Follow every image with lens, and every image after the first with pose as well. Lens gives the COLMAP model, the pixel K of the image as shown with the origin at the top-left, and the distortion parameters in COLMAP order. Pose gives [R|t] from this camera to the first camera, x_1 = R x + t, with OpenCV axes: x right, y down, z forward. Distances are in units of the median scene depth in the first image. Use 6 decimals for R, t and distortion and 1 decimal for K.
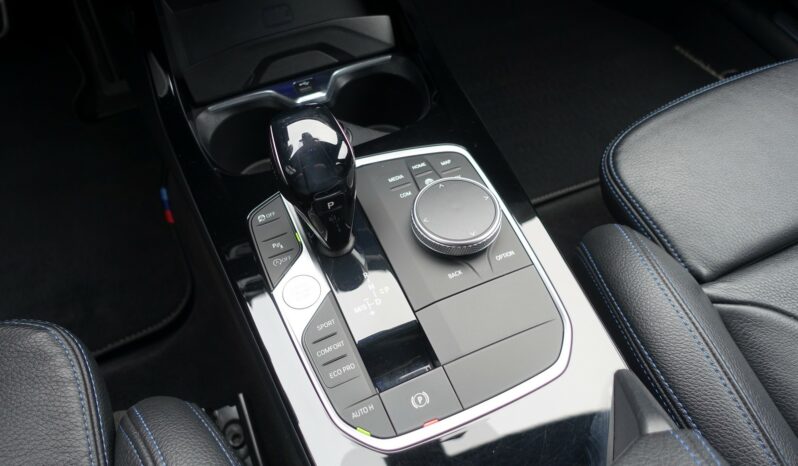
lens RADIAL K [[547.4, 0, 399.0], [0, 547.4, 233.0], [0, 0, 1]] dist [-0.005154, 0.000113]
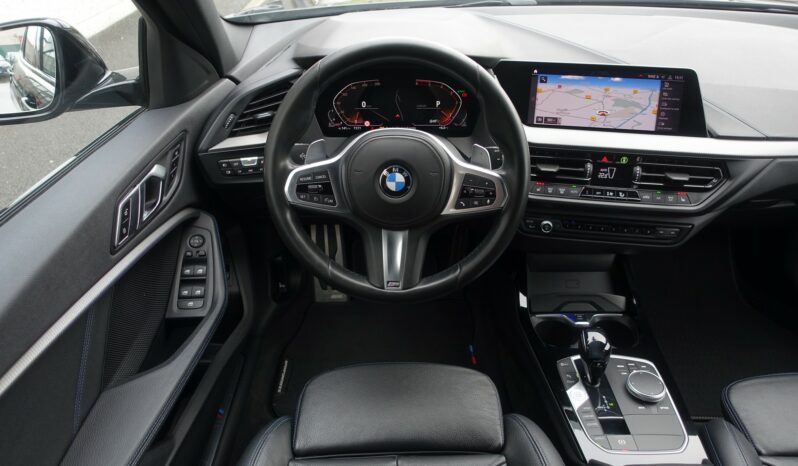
lens RADIAL K [[547.4, 0, 399.0], [0, 547.4, 233.0], [0, 0, 1]] dist [-0.005154, 0.000113]
pose [[0.917880, 0.219985, -0.330306, -0.215113], [-0.328185, 0.888728, -0.320090, 0.430249], [0.223137, 0.402206, 0.887941, -1.447949]]
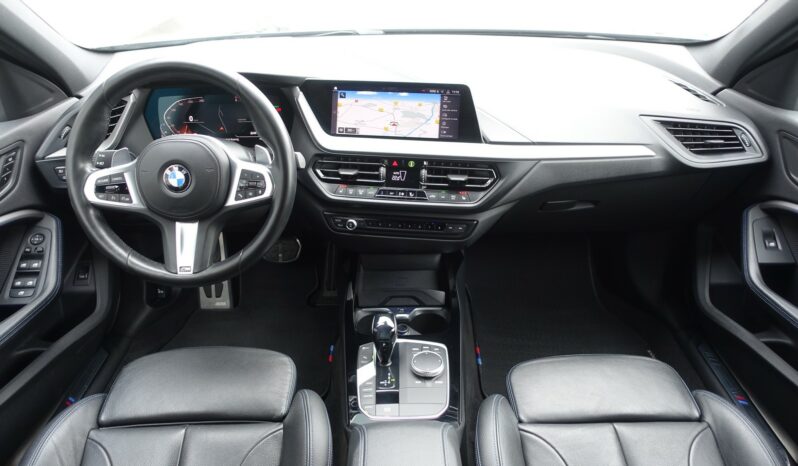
lens RADIAL K [[547.4, 0, 399.0], [0, 547.4, 233.0], [0, 0, 1]] dist [-0.005154, 0.000113]
pose [[0.920421, 0.190493, -0.341376, 0.663695], [-0.320284, 0.868157, -0.379106, 0.408588], [0.224151, 0.458275, 0.860082, -1.428848]]
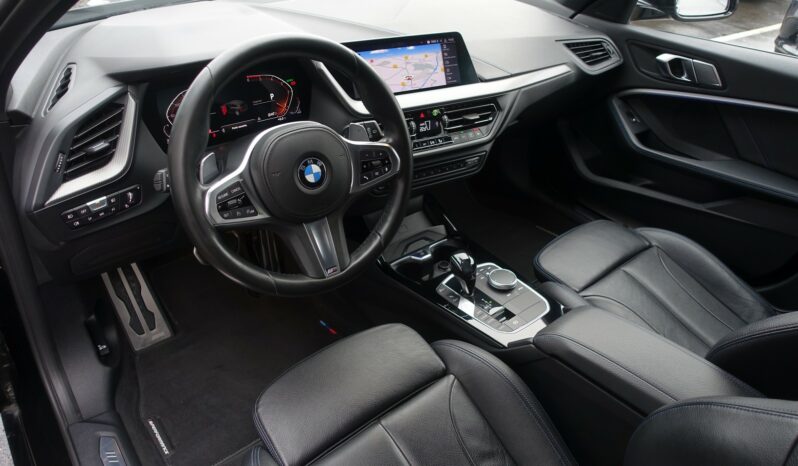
lens RADIAL K [[547.4, 0, 399.0], [0, 547.4, 233.0], [0, 0, 1]] dist [-0.005154, 0.000113]
pose [[0.962668, -0.105781, 0.249161, -1.049862], [0.188022, 0.923490, -0.334384, 0.566539], [-0.194727, 0.368749, 0.908904, -1.583210]]
